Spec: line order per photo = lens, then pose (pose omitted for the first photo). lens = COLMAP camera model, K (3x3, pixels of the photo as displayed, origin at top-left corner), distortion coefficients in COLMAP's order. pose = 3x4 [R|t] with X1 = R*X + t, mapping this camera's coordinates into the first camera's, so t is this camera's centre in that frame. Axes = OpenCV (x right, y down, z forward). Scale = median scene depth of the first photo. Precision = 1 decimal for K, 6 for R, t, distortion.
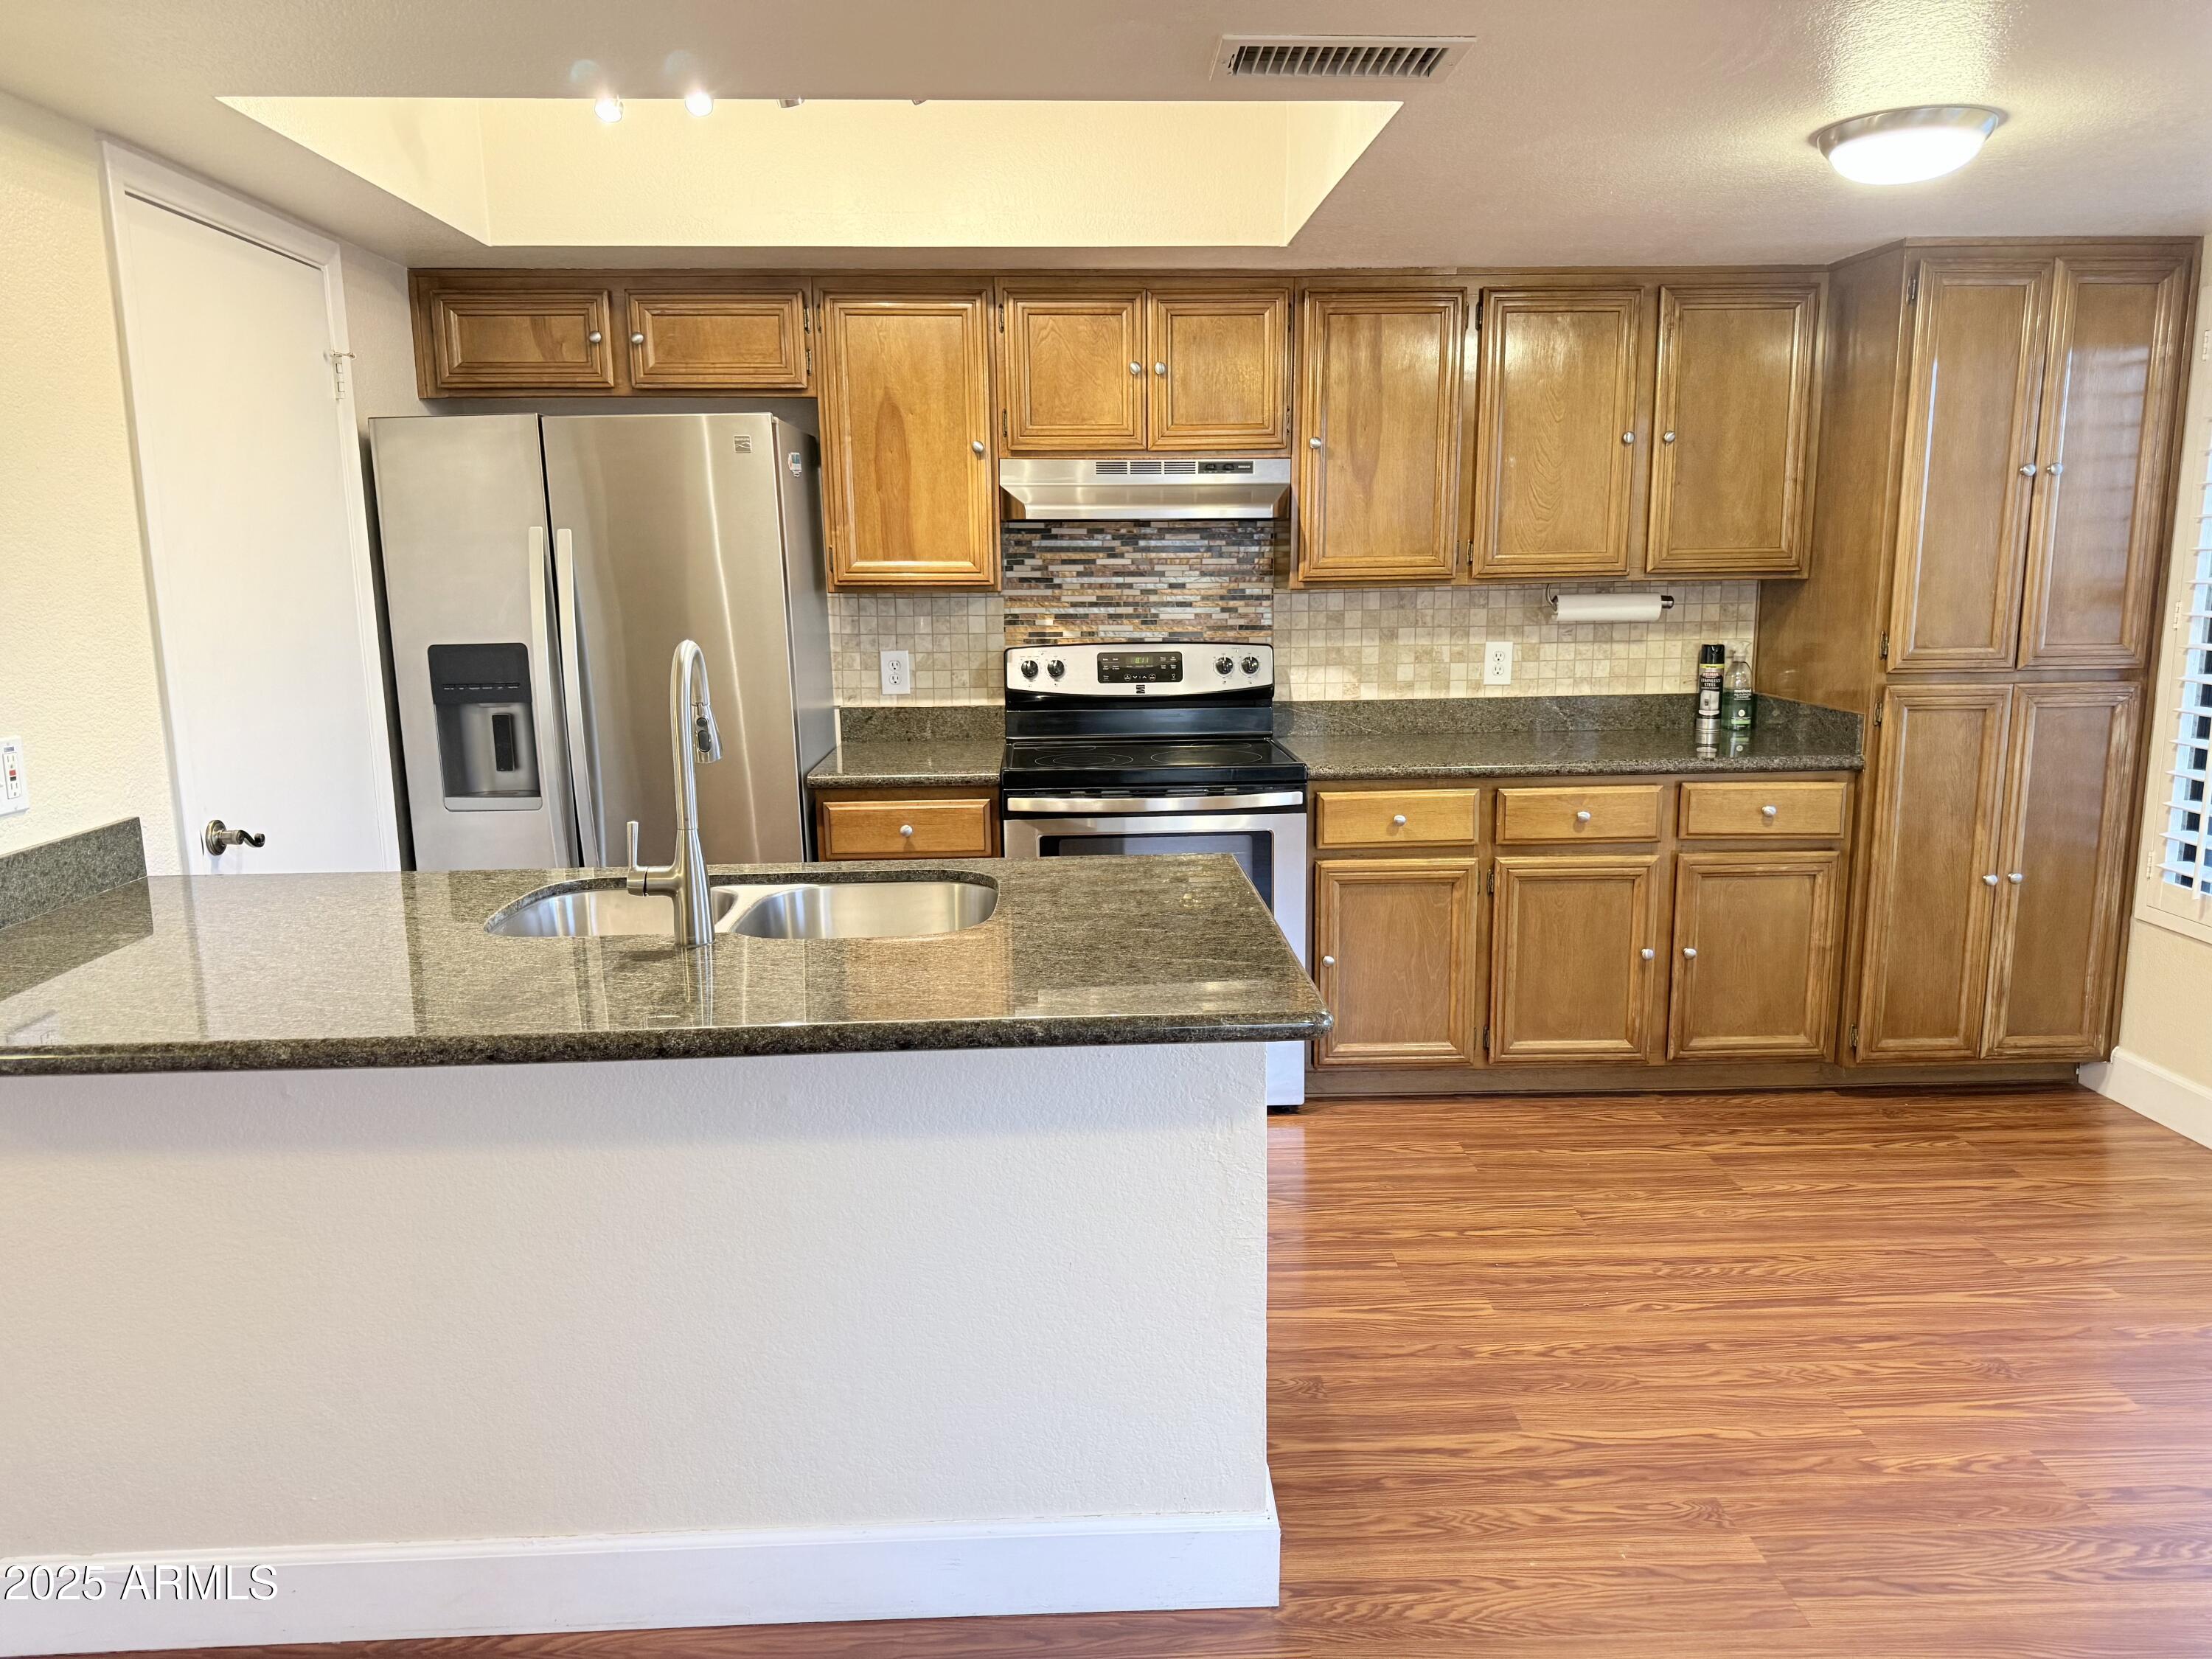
lens RADIAL K [[1549.5, 0, 1116.1], [0, 1549.5, 837.1], [0, 0, 1]] dist [0.131638, -0.218876]
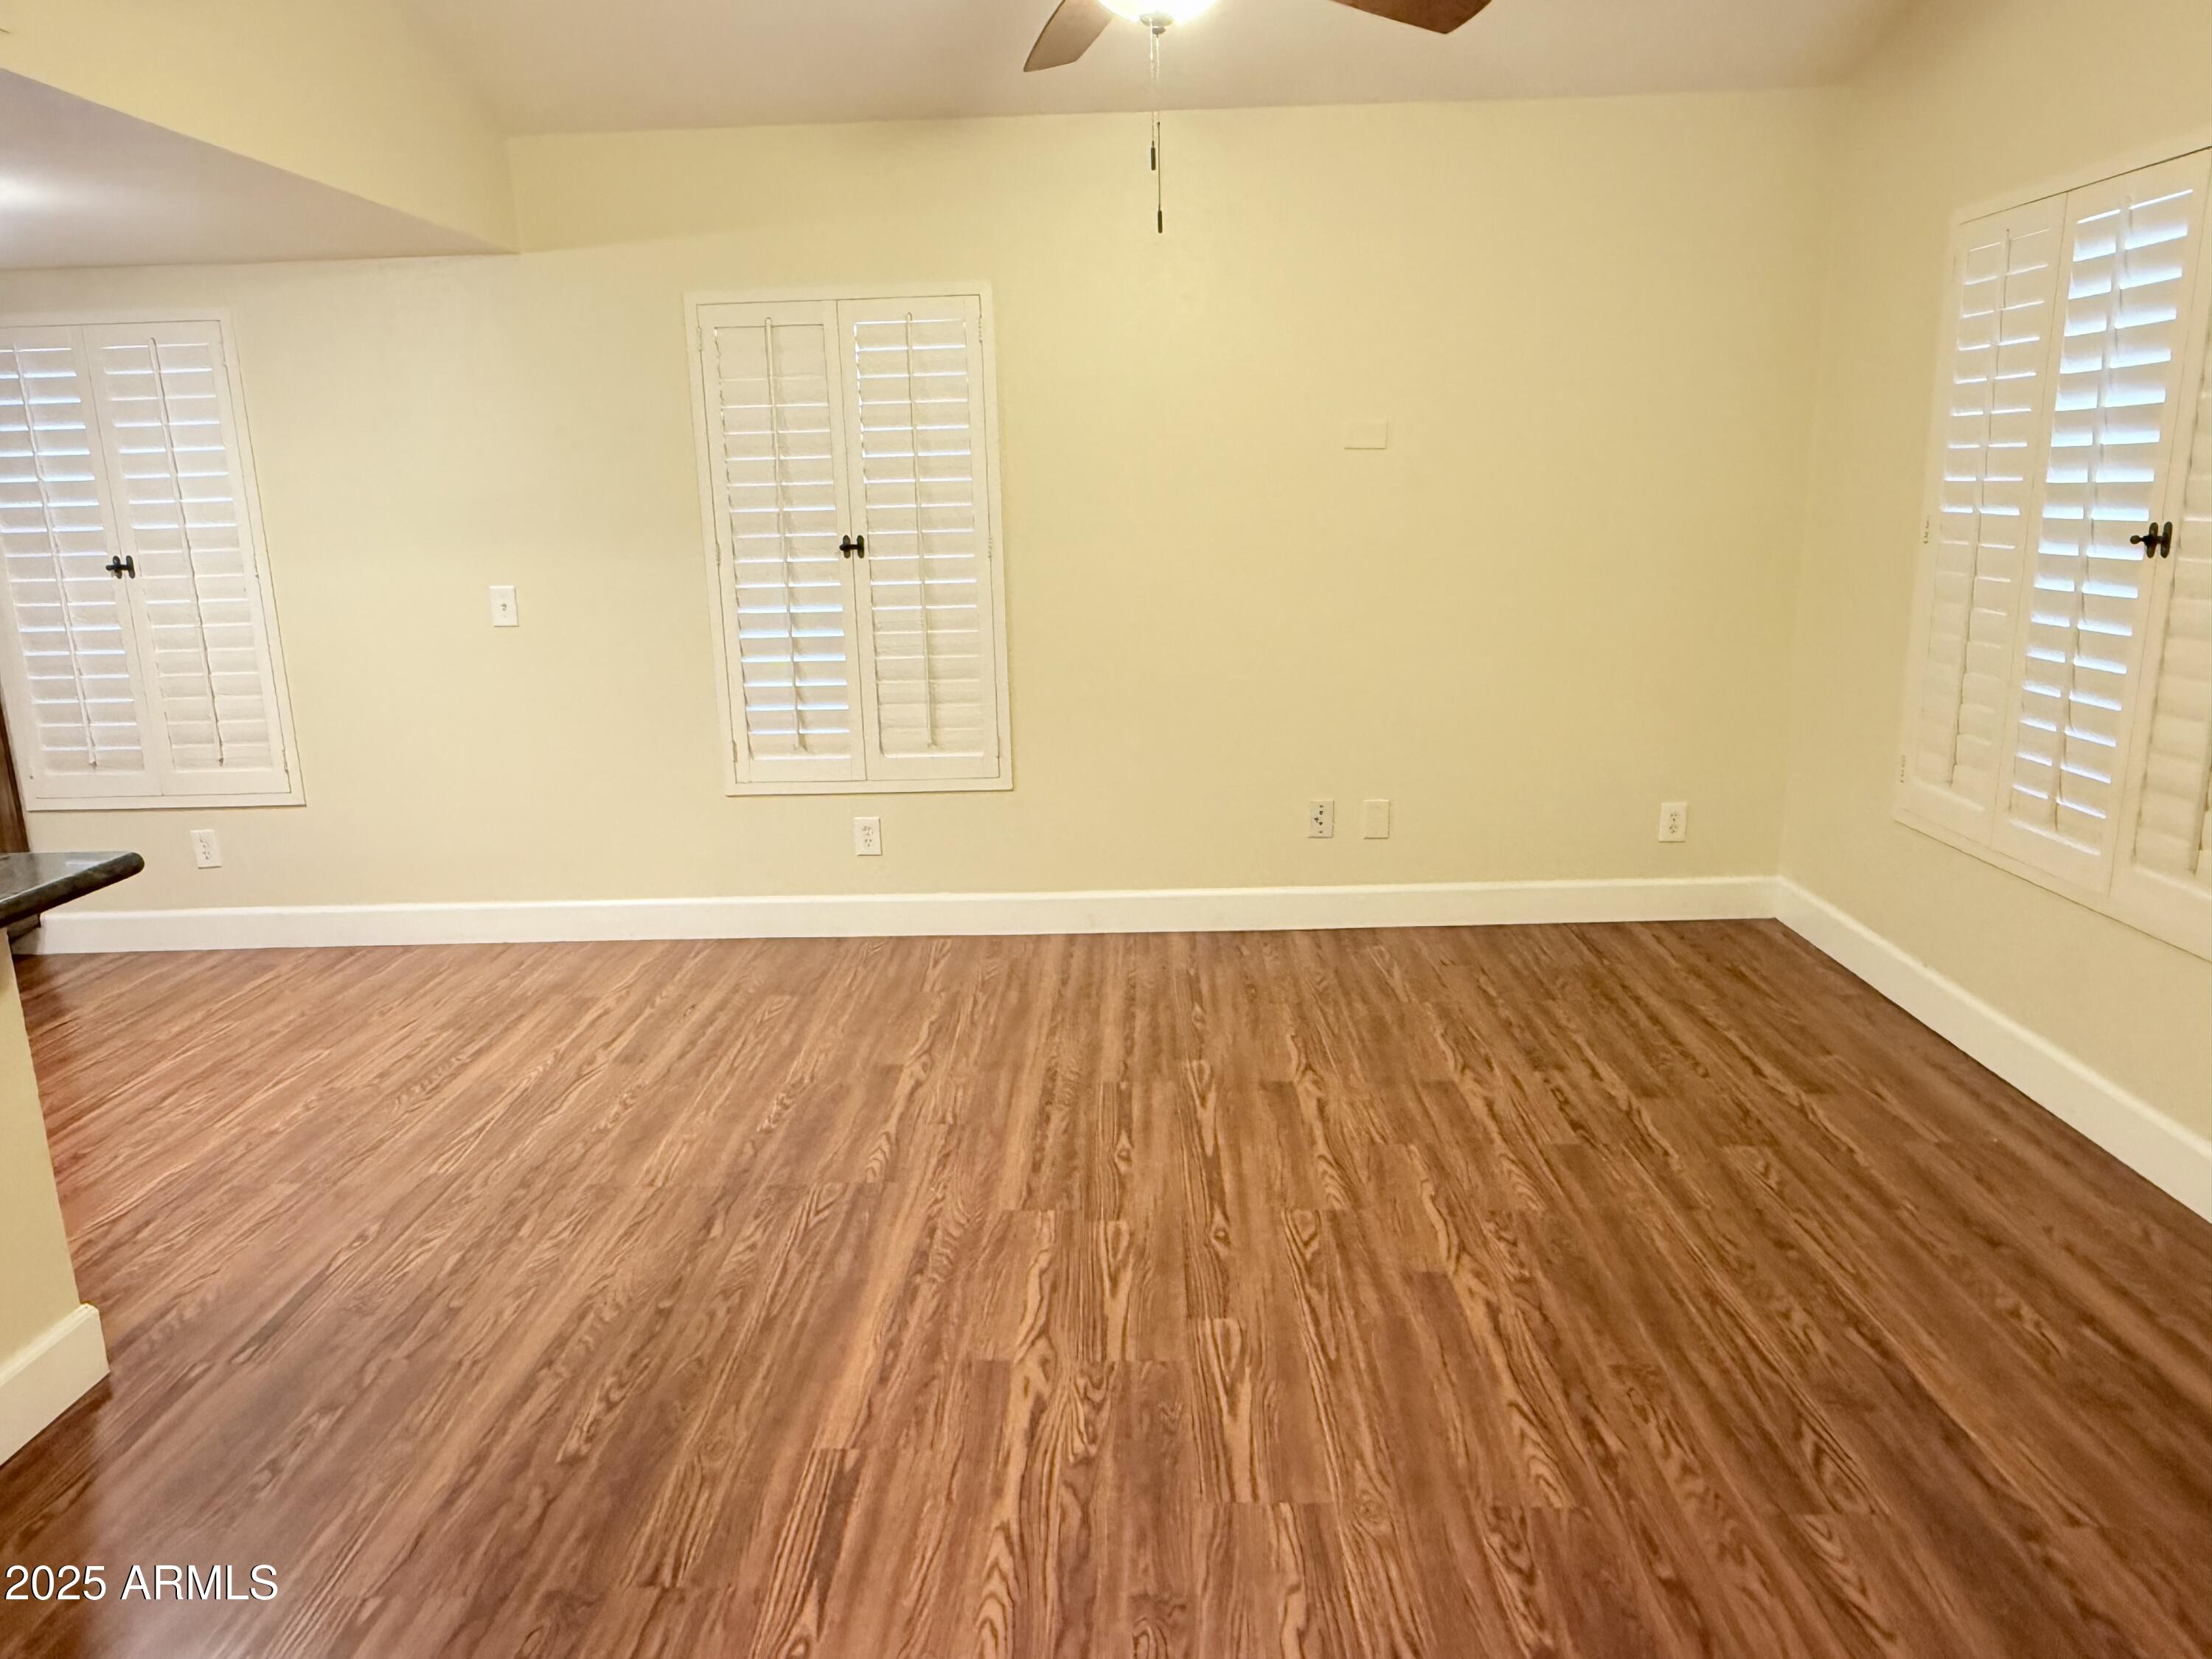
lens RADIAL K [[1504.7, 0, 1086.2], [0, 1504.7, 835.7], [0, 0, 1]] dist [-0.001564, 0.002009]
pose [[0.074693, -0.218905, 0.972883, -0.478955], [0.206786, 0.957802, 0.199636, 0.004076], [-0.975531, 0.186267, 0.116807, 0.020754]]
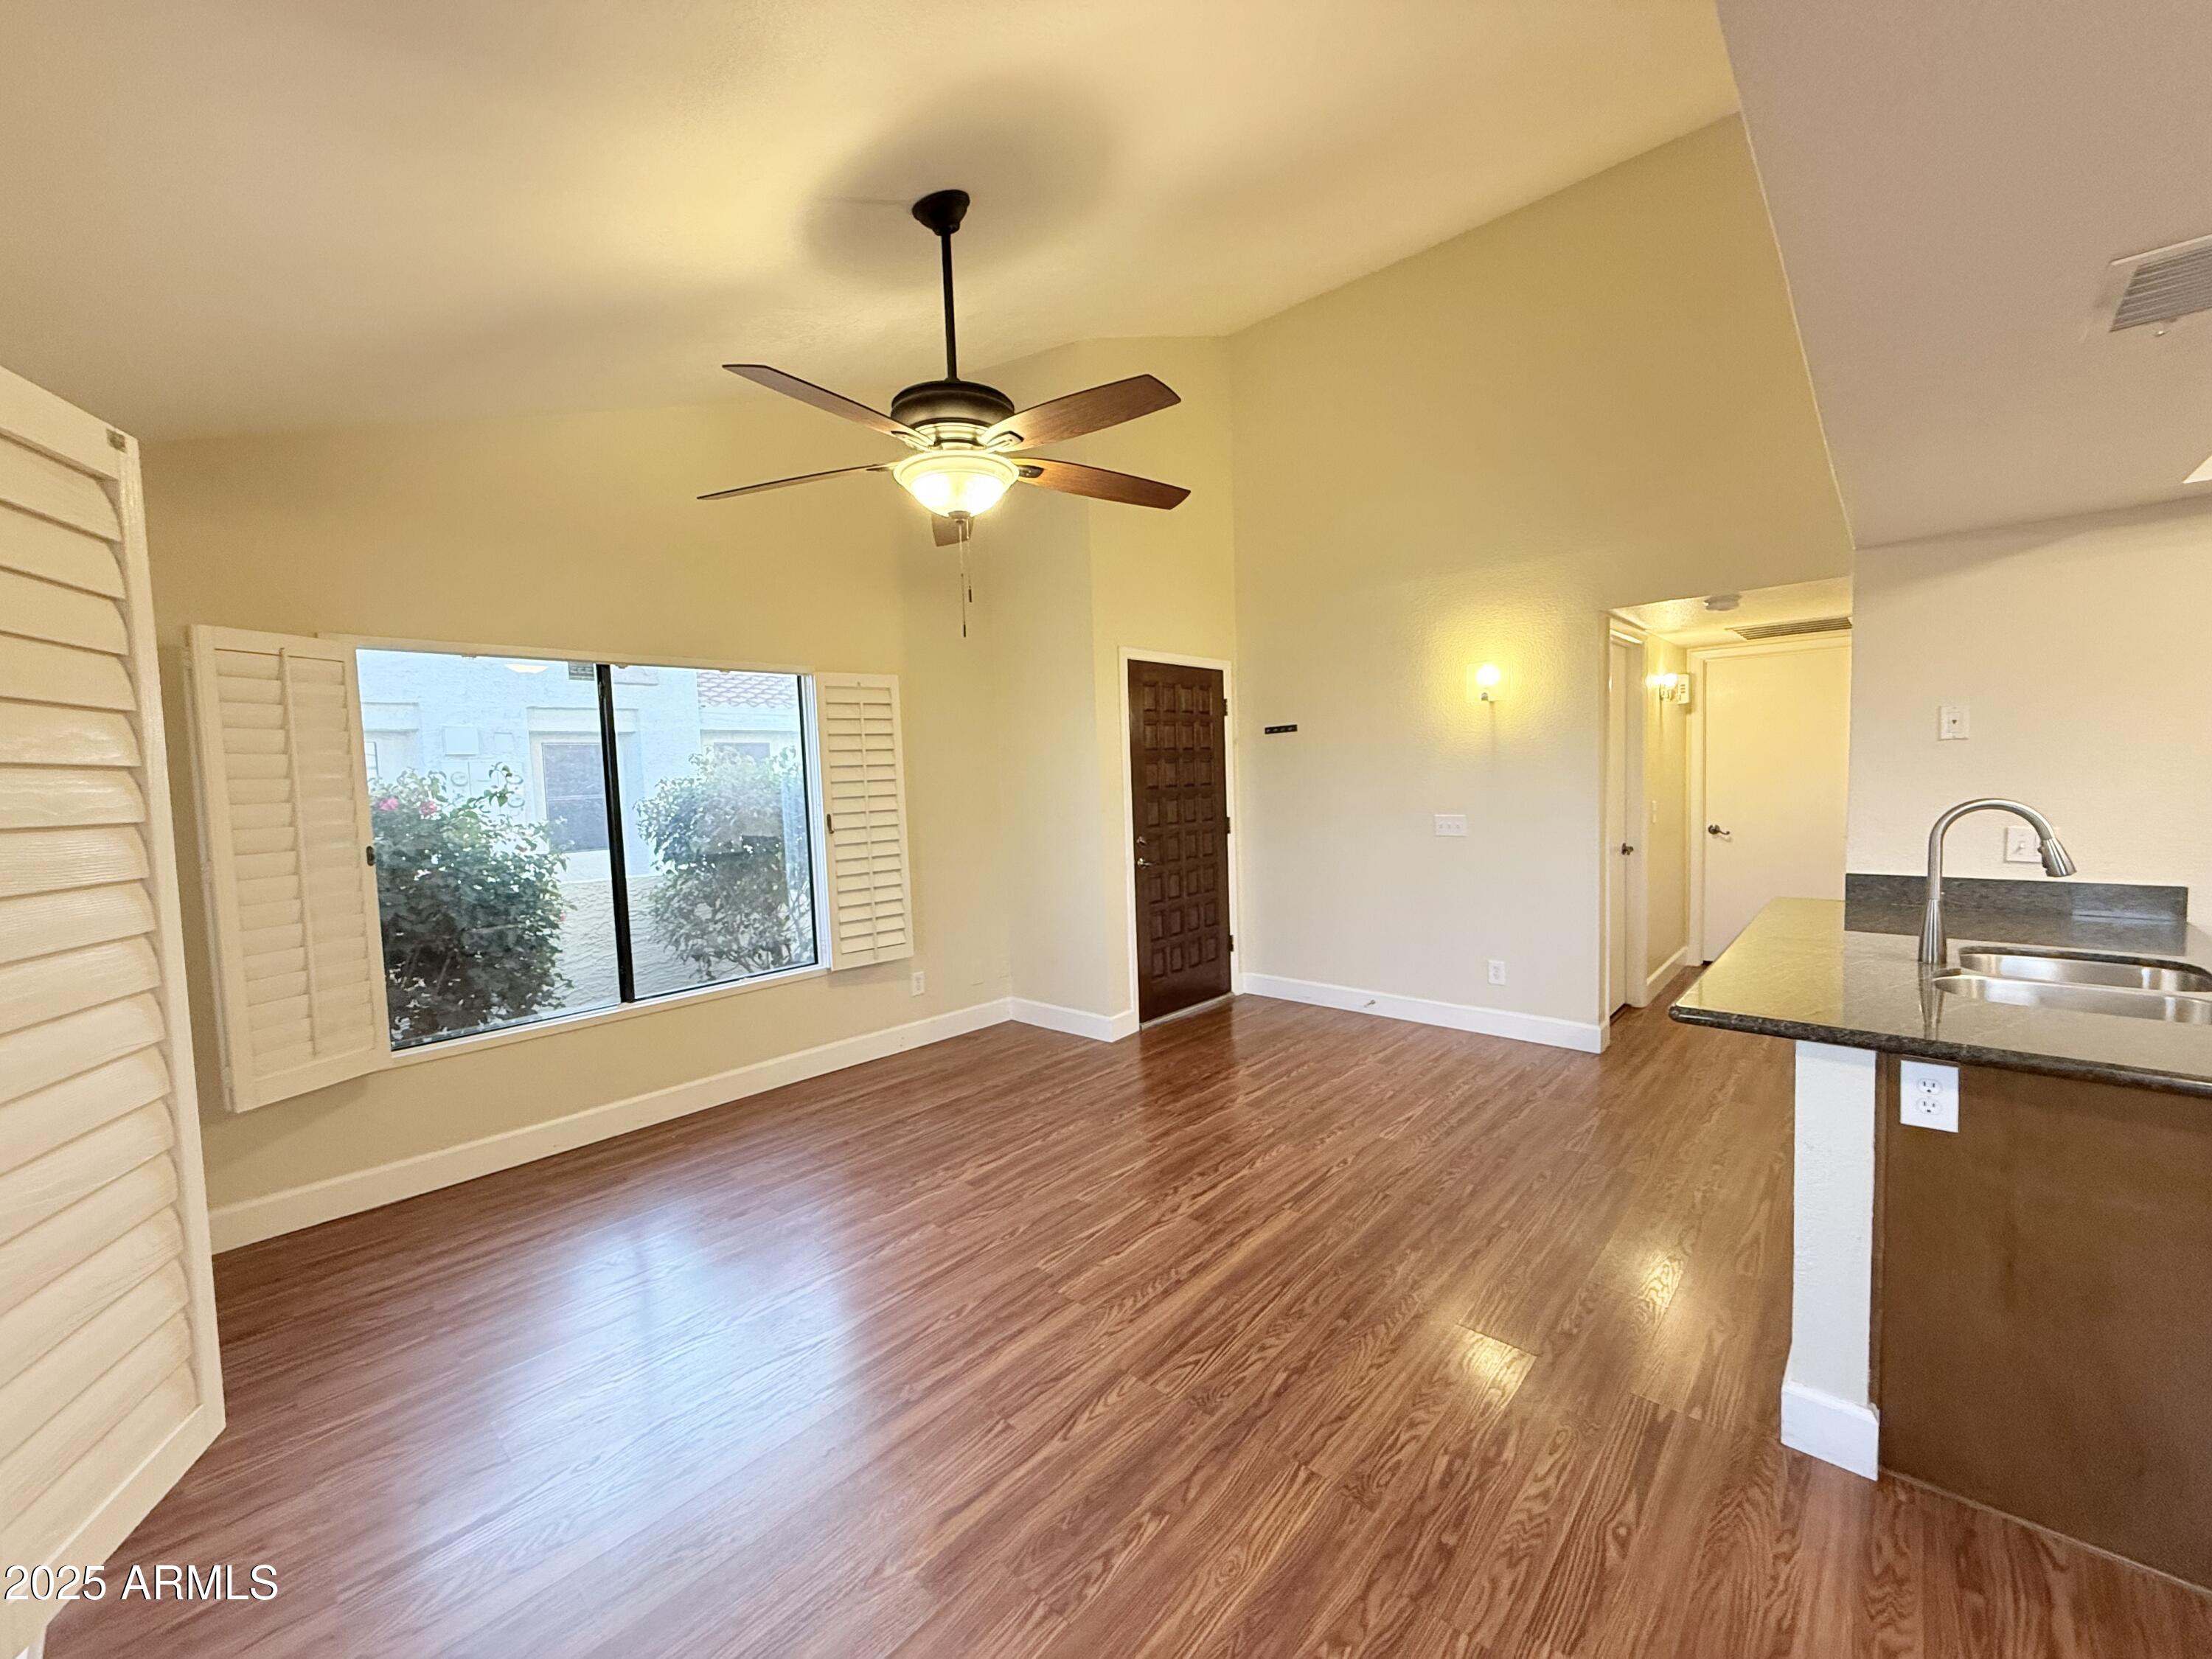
lens RADIAL K [[879.9, 0, 1097.5], [0, 879.9, 826.1], [0, 0, 1]] dist [-0.000186, 0.000408]
pose [[-0.706659, 0.079884, -0.703030, 0.600379], [-0.085989, 0.976545, 0.197397, -0.110330], [0.702310, 0.199945, -0.683215, 0.534880]]
